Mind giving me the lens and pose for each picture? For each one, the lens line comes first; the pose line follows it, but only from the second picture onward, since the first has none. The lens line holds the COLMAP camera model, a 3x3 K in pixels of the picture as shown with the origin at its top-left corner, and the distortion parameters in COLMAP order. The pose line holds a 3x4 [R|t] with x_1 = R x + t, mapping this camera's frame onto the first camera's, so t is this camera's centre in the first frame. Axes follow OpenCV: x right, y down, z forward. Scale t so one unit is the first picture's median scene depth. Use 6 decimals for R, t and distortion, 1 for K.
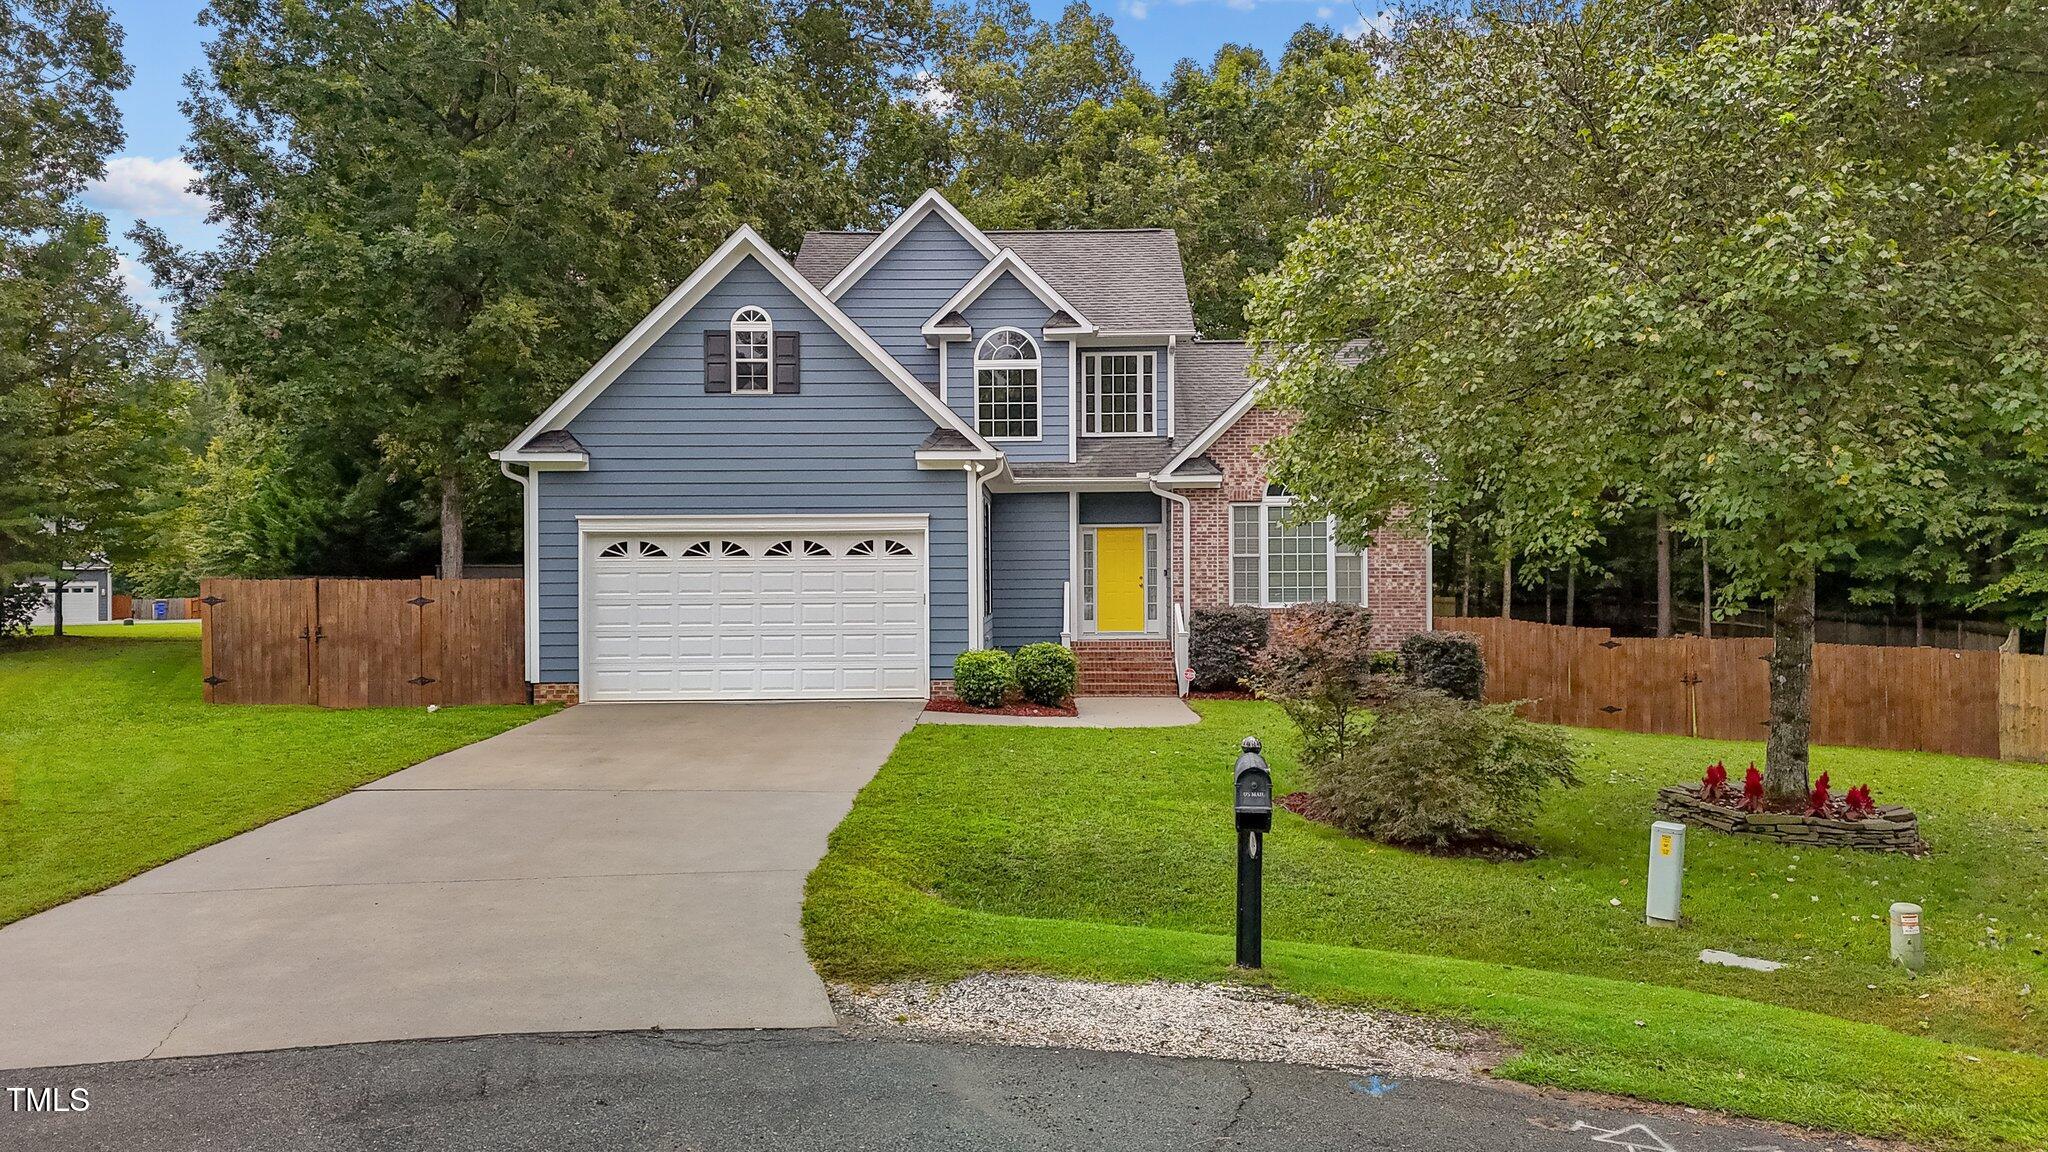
lens RADIAL K [[1533.8, 0, 1024.0], [0, 1533.8, 576.0], [0, 0, 1]] dist [0.088662, -0.071903]
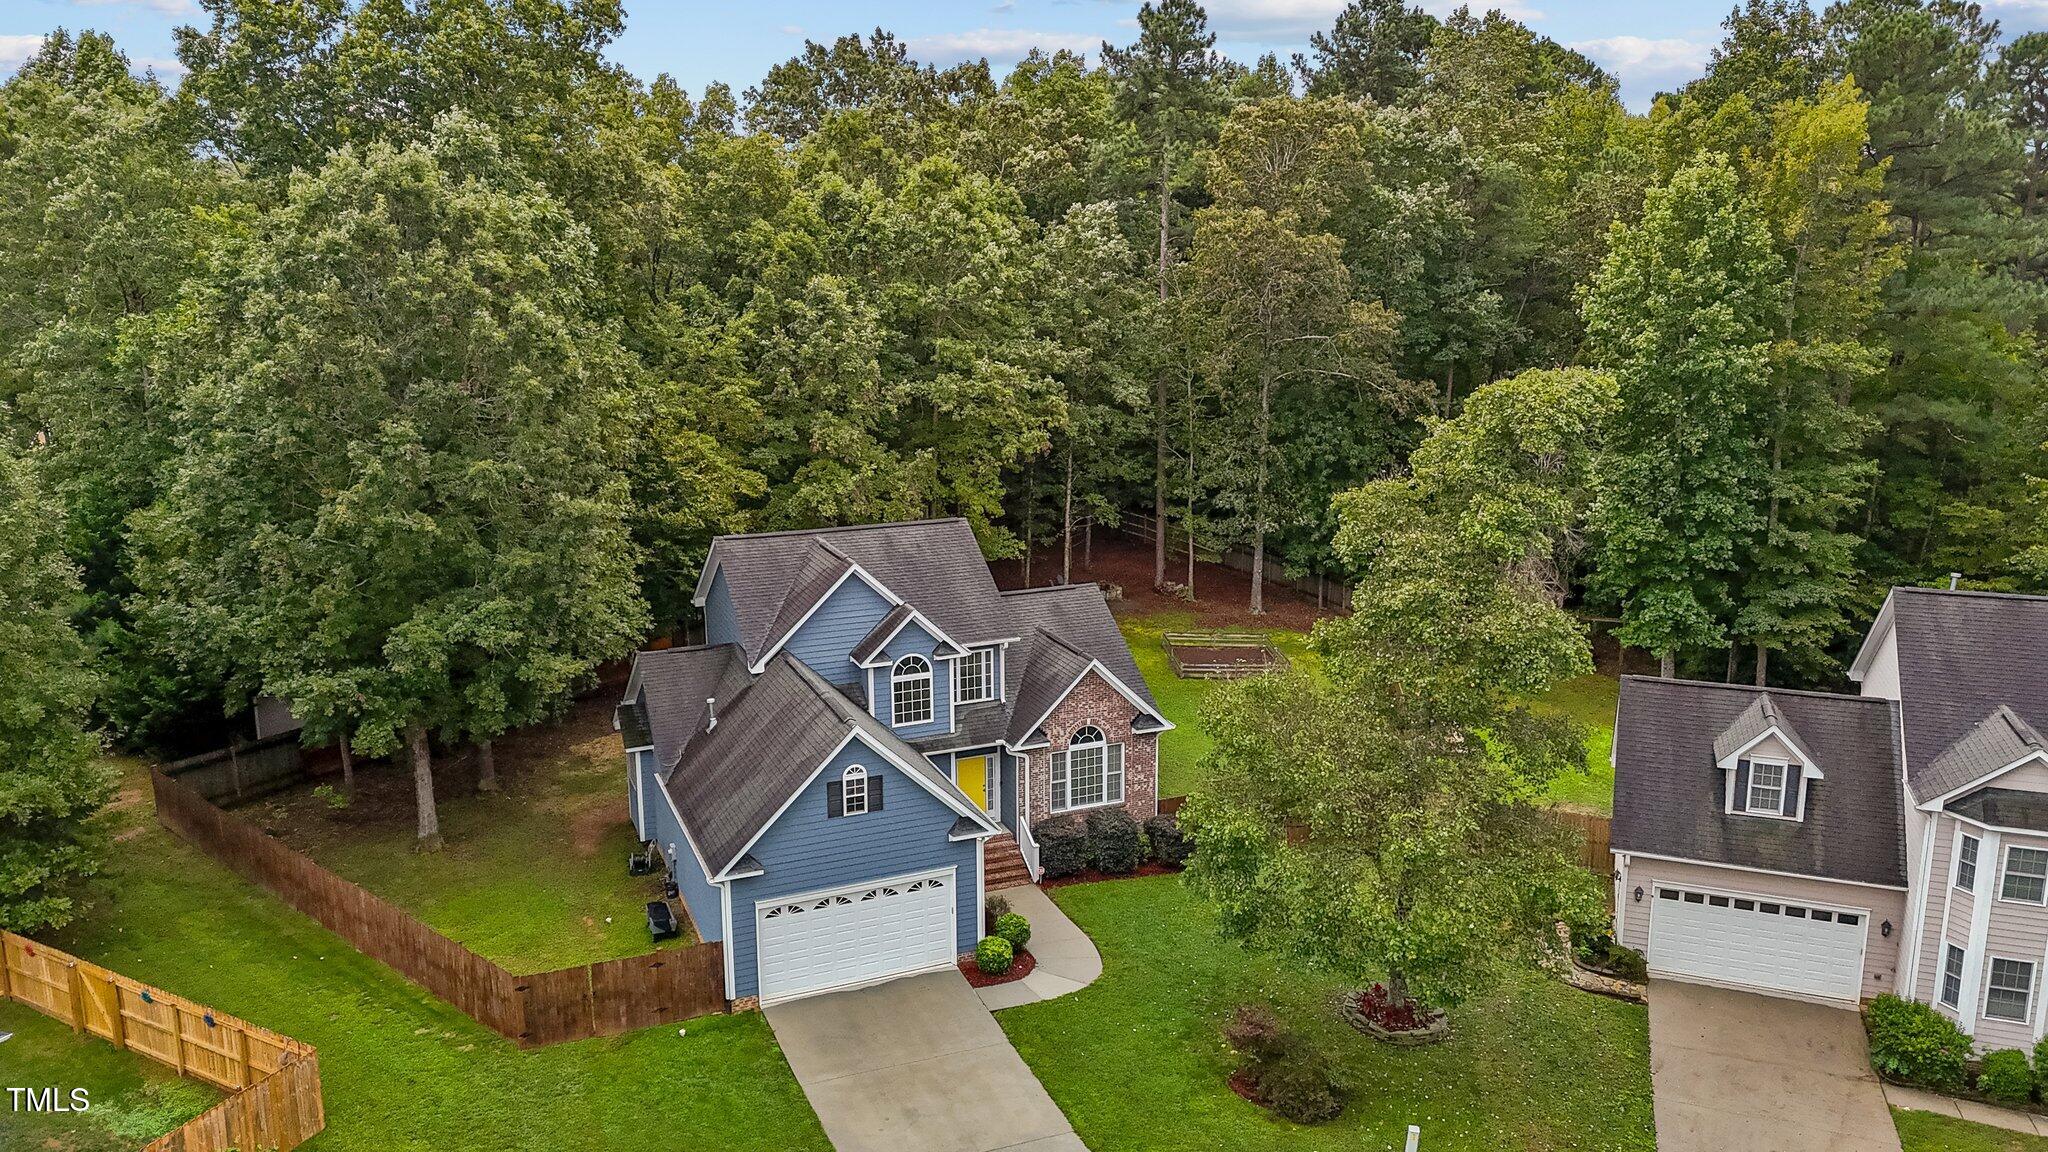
lens RADIAL K [[1533.8, 0, 1024.0], [0, 1533.8, 576.0], [0, 0, 1]] dist [0.088662, -0.071903]
pose [[0.916712, -0.089613, 0.389370, -0.510370], [-0.001798, 0.973588, 0.228305, -0.602874], [-0.399545, -0.209990, 0.892338, -0.406384]]
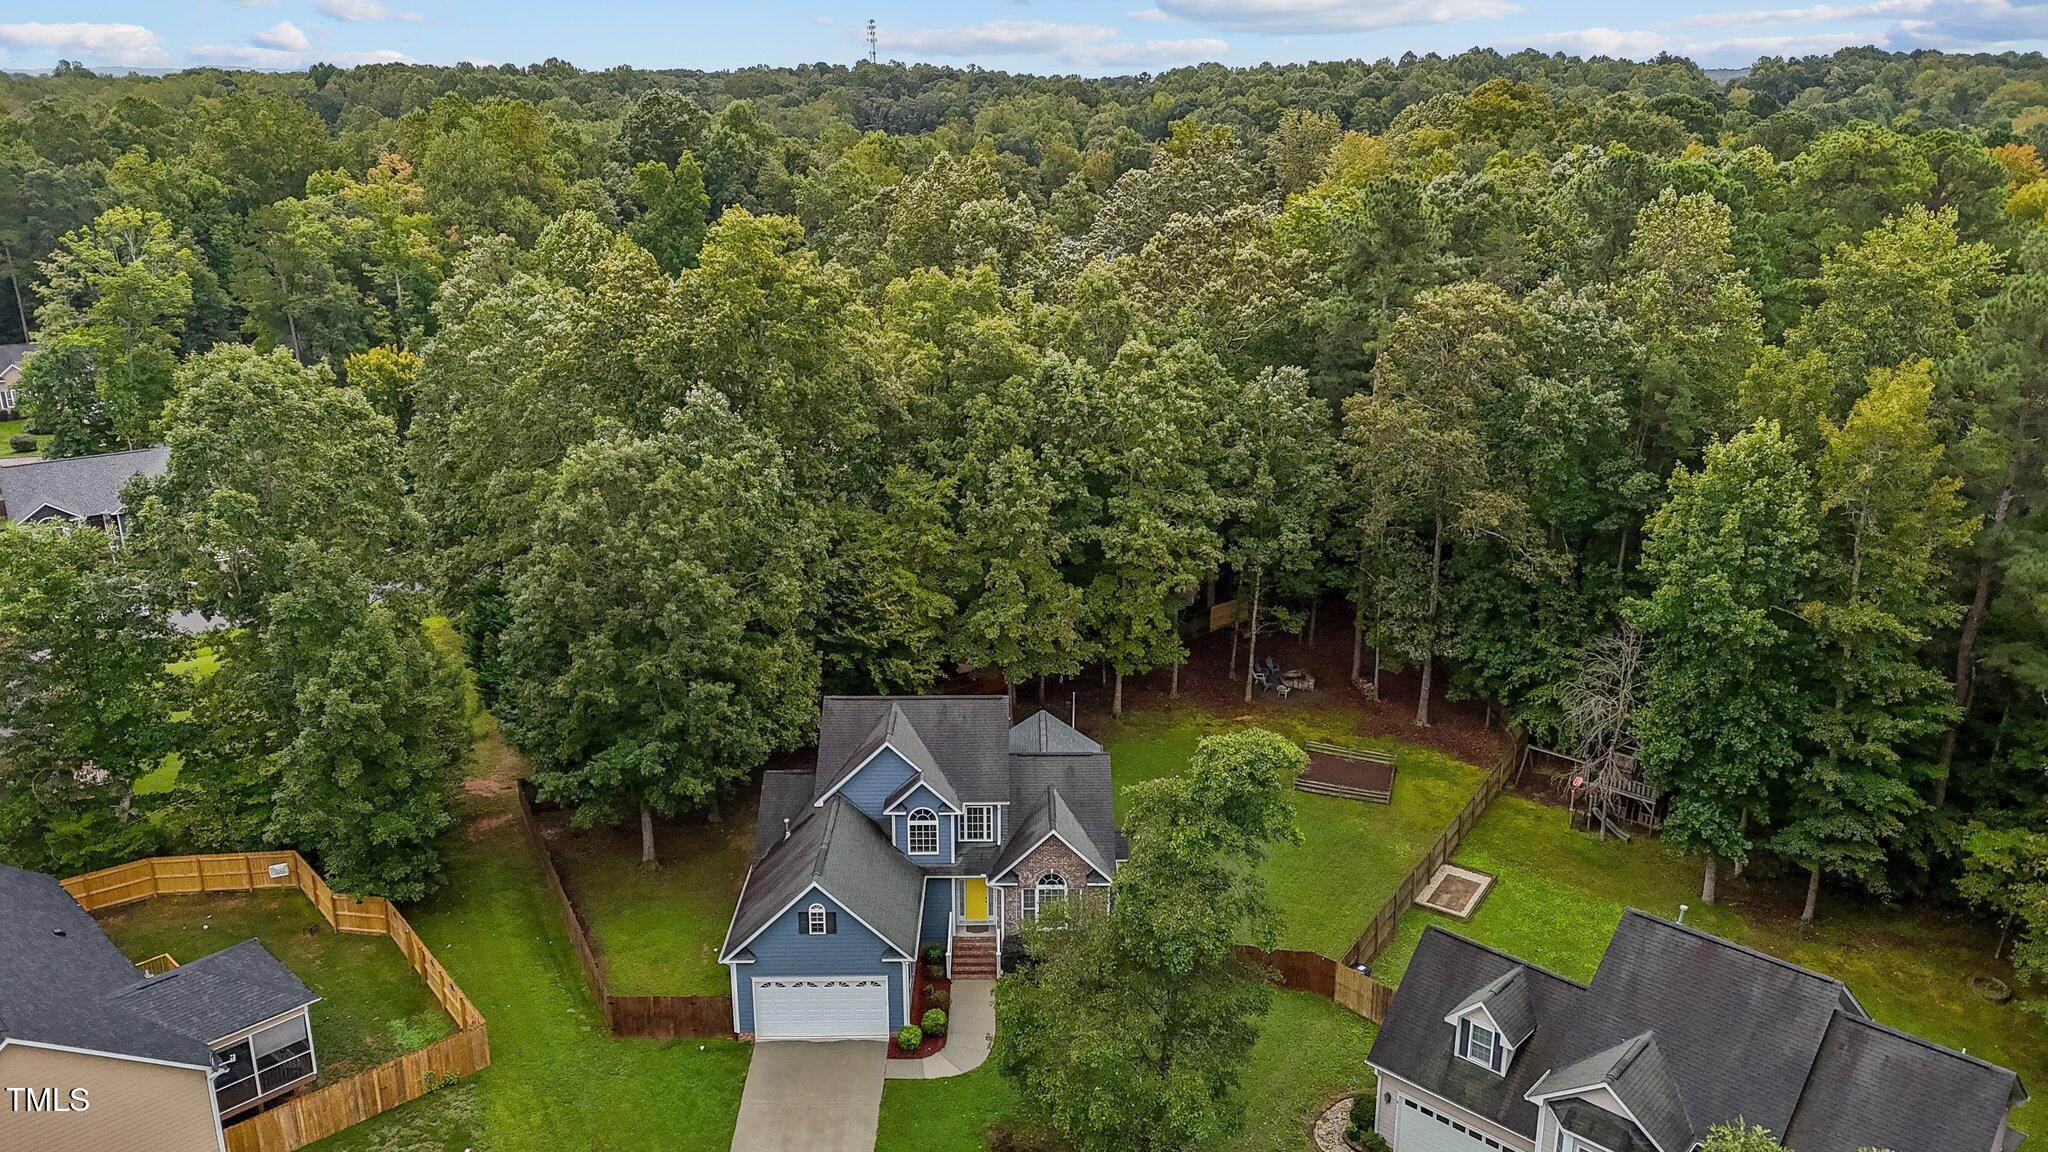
lens RADIAL K [[1533.8, 0, 1024.0], [0, 1533.8, 576.0], [0, 0, 1]] dist [0.088662, -0.071903]
pose [[0.999772, -0.003621, 0.021043, 0.091002], [-0.003183, 0.949229, 0.314570, -1.193074], [-0.021114, -0.314566, 0.949001, -1.000215]]
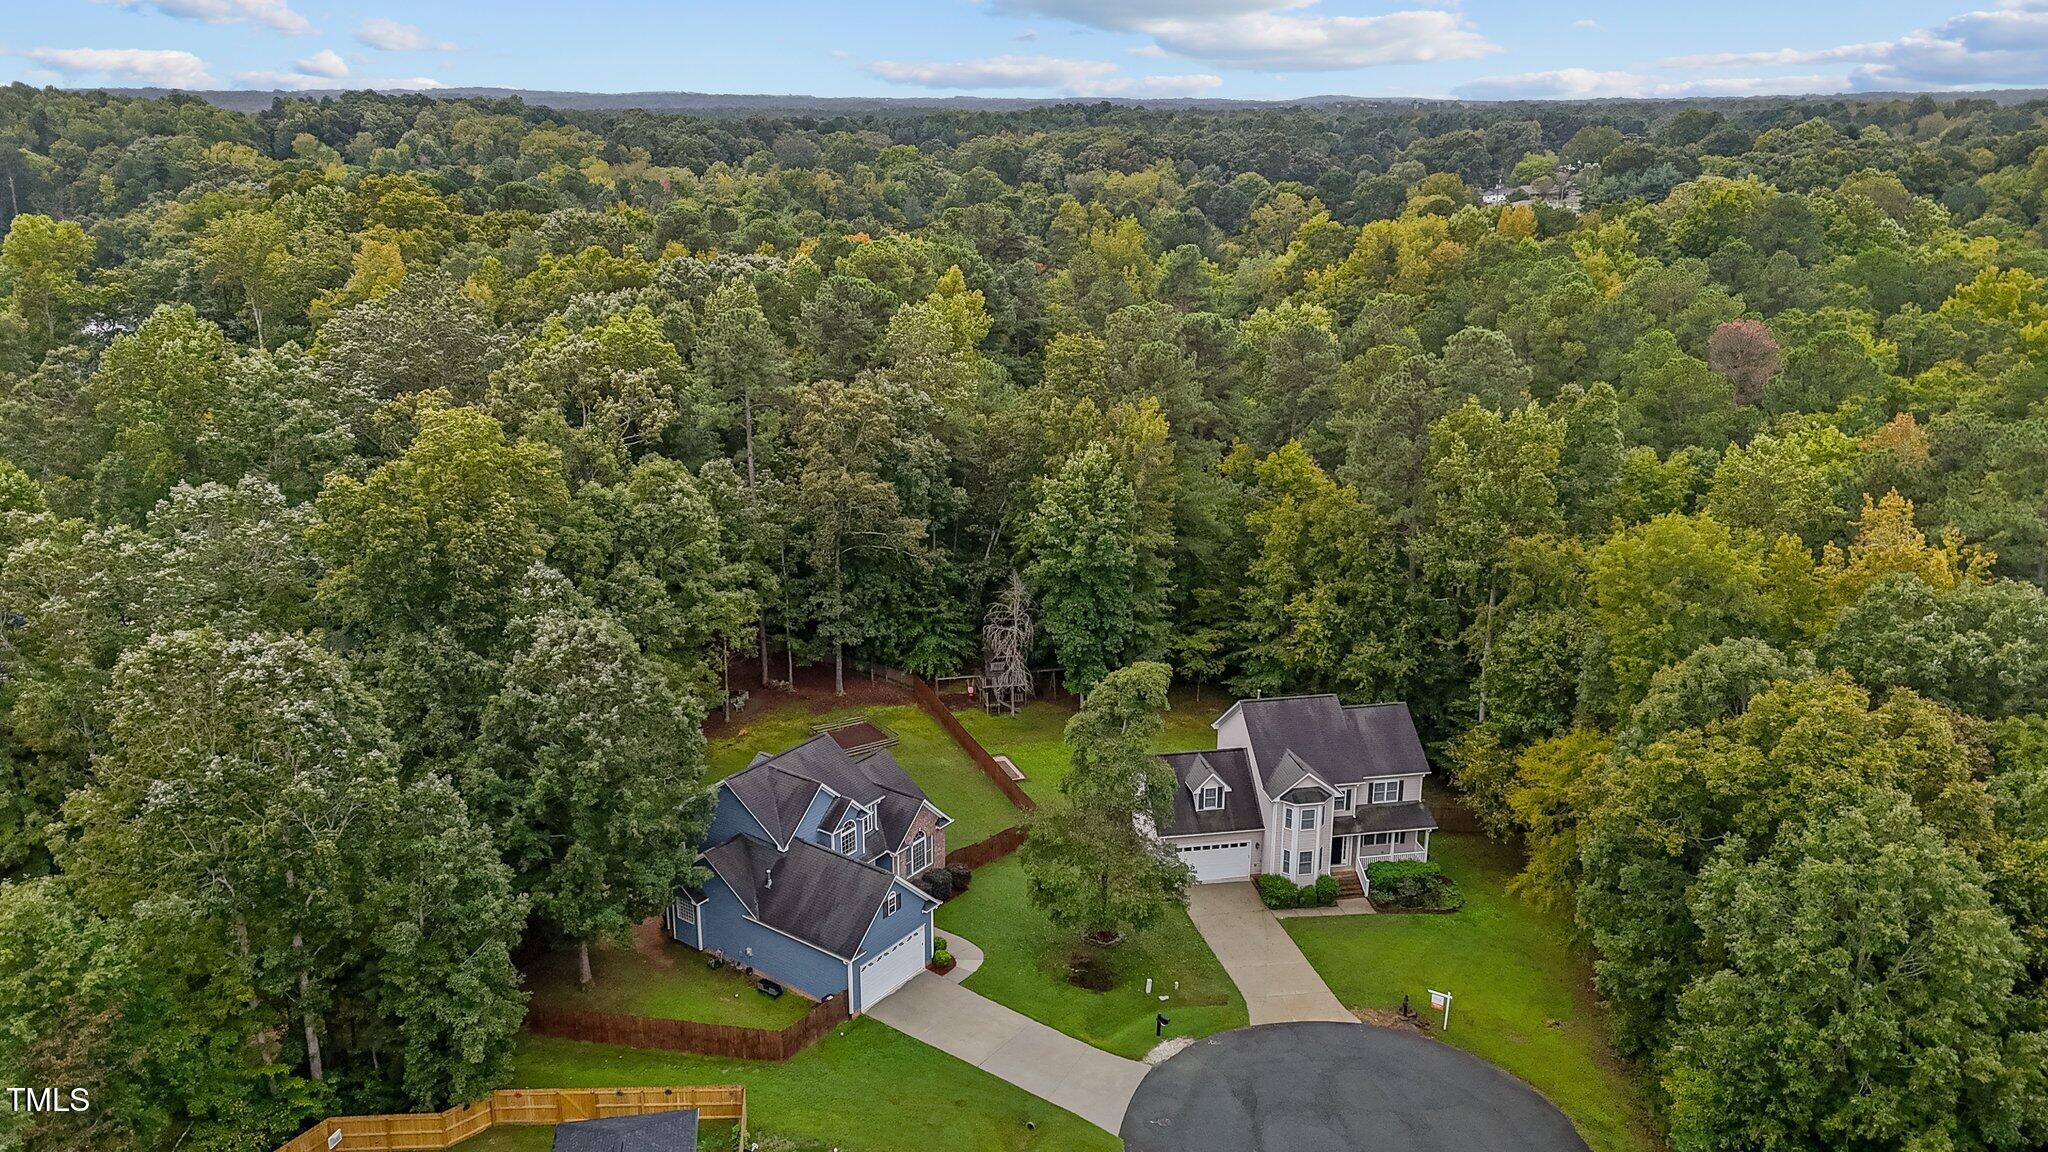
lens RADIAL K [[1533.8, 0, 1024.0], [0, 1533.8, 576.0], [0, 0, 1]] dist [0.088662, -0.071903]
pose [[0.575590, -0.243988, 0.780491, -2.090707], [-0.011400, 0.951964, 0.305998, -1.578572], [-0.817659, -0.185027, 0.545159, -0.848433]]
